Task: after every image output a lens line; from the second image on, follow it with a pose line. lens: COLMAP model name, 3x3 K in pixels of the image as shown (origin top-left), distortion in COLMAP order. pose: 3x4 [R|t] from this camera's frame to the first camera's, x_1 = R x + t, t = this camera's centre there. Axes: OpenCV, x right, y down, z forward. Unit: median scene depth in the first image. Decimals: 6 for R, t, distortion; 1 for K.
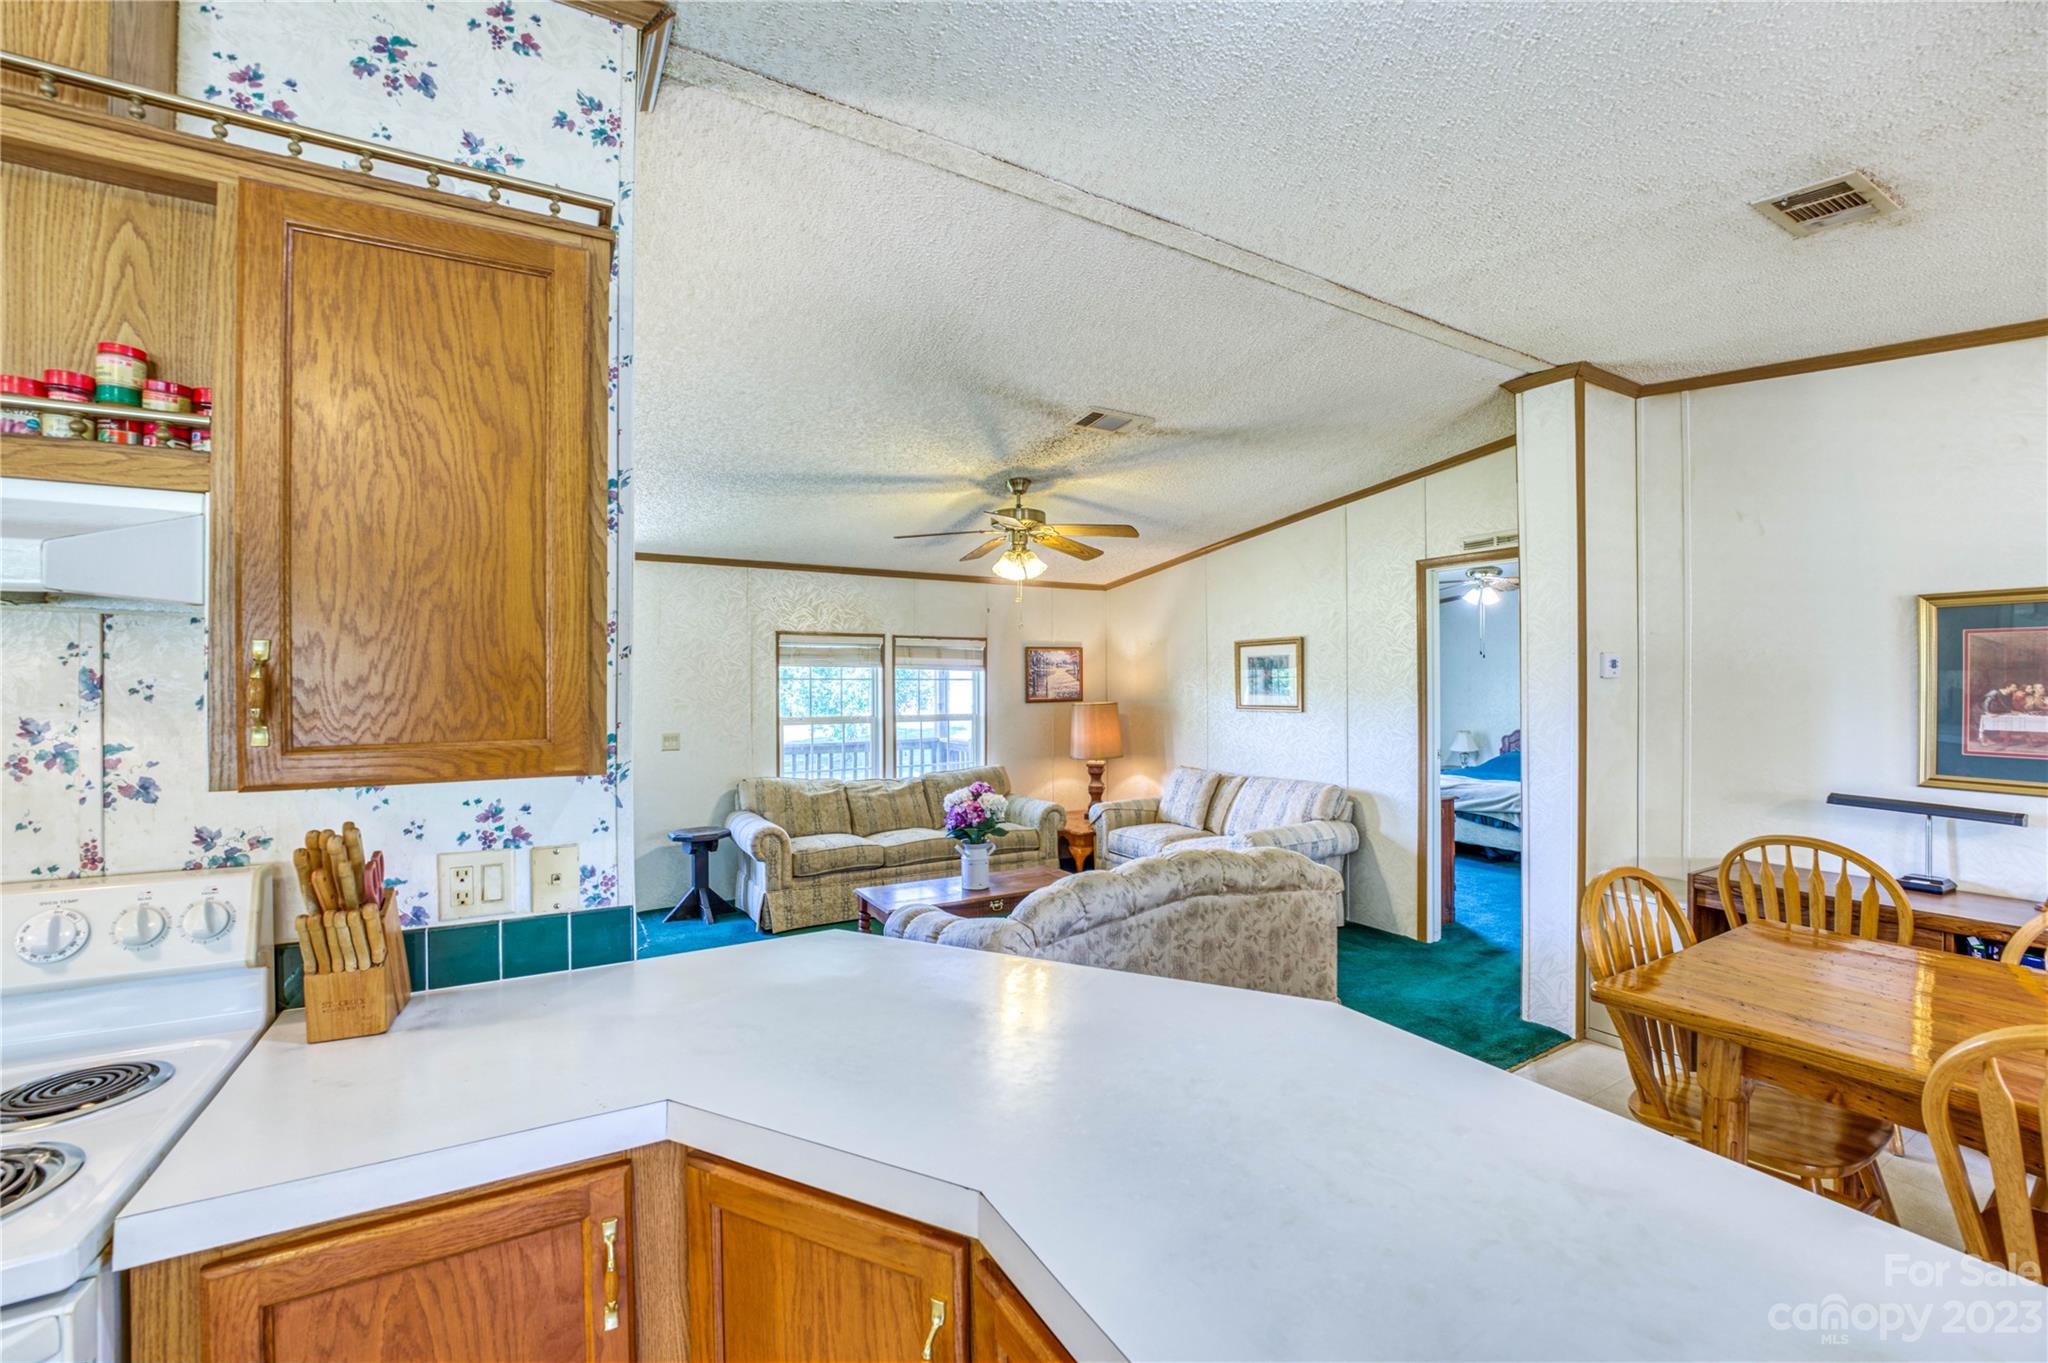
lens RADIAL K [[838.2, 0, 1013.9], [0, 838.2, 686.4], [0, 0, 1]] dist [-0.033063, 0.004846]
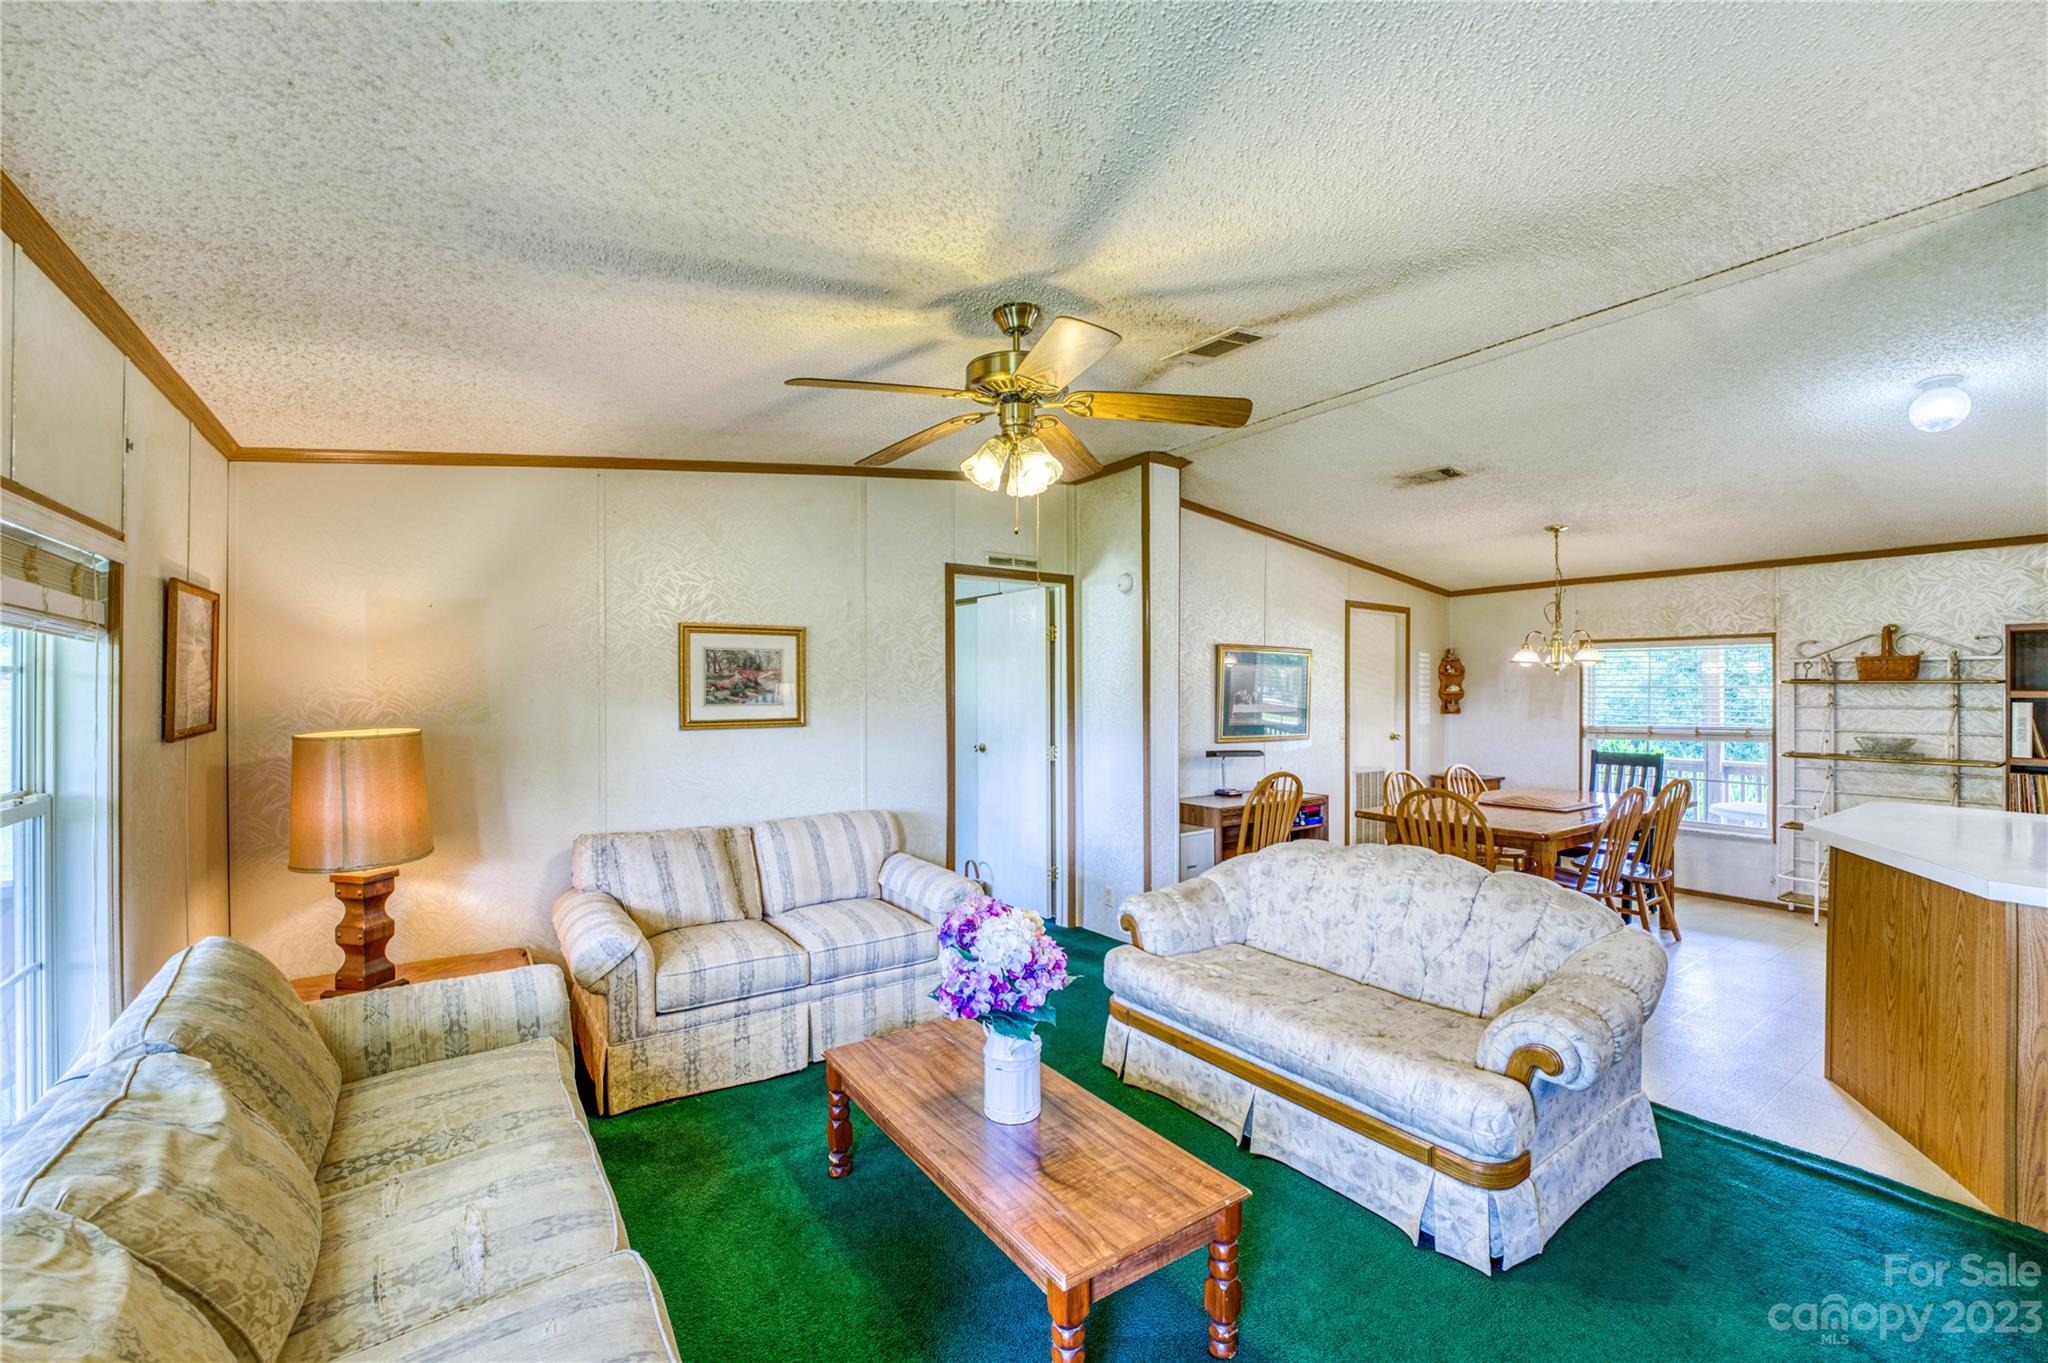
lens RADIAL K [[838.2, 0, 1026.2], [0, 838.2, 682.3], [0, 0, 1]] dist [-0.033063, 0.004846]
pose [[-0.086115, 0.010633, 0.996228, -0.422163], [0.002204, 0.999943, -0.010482, -0.000921], [-0.996283, 0.001293, -0.086133, 0.839125]]
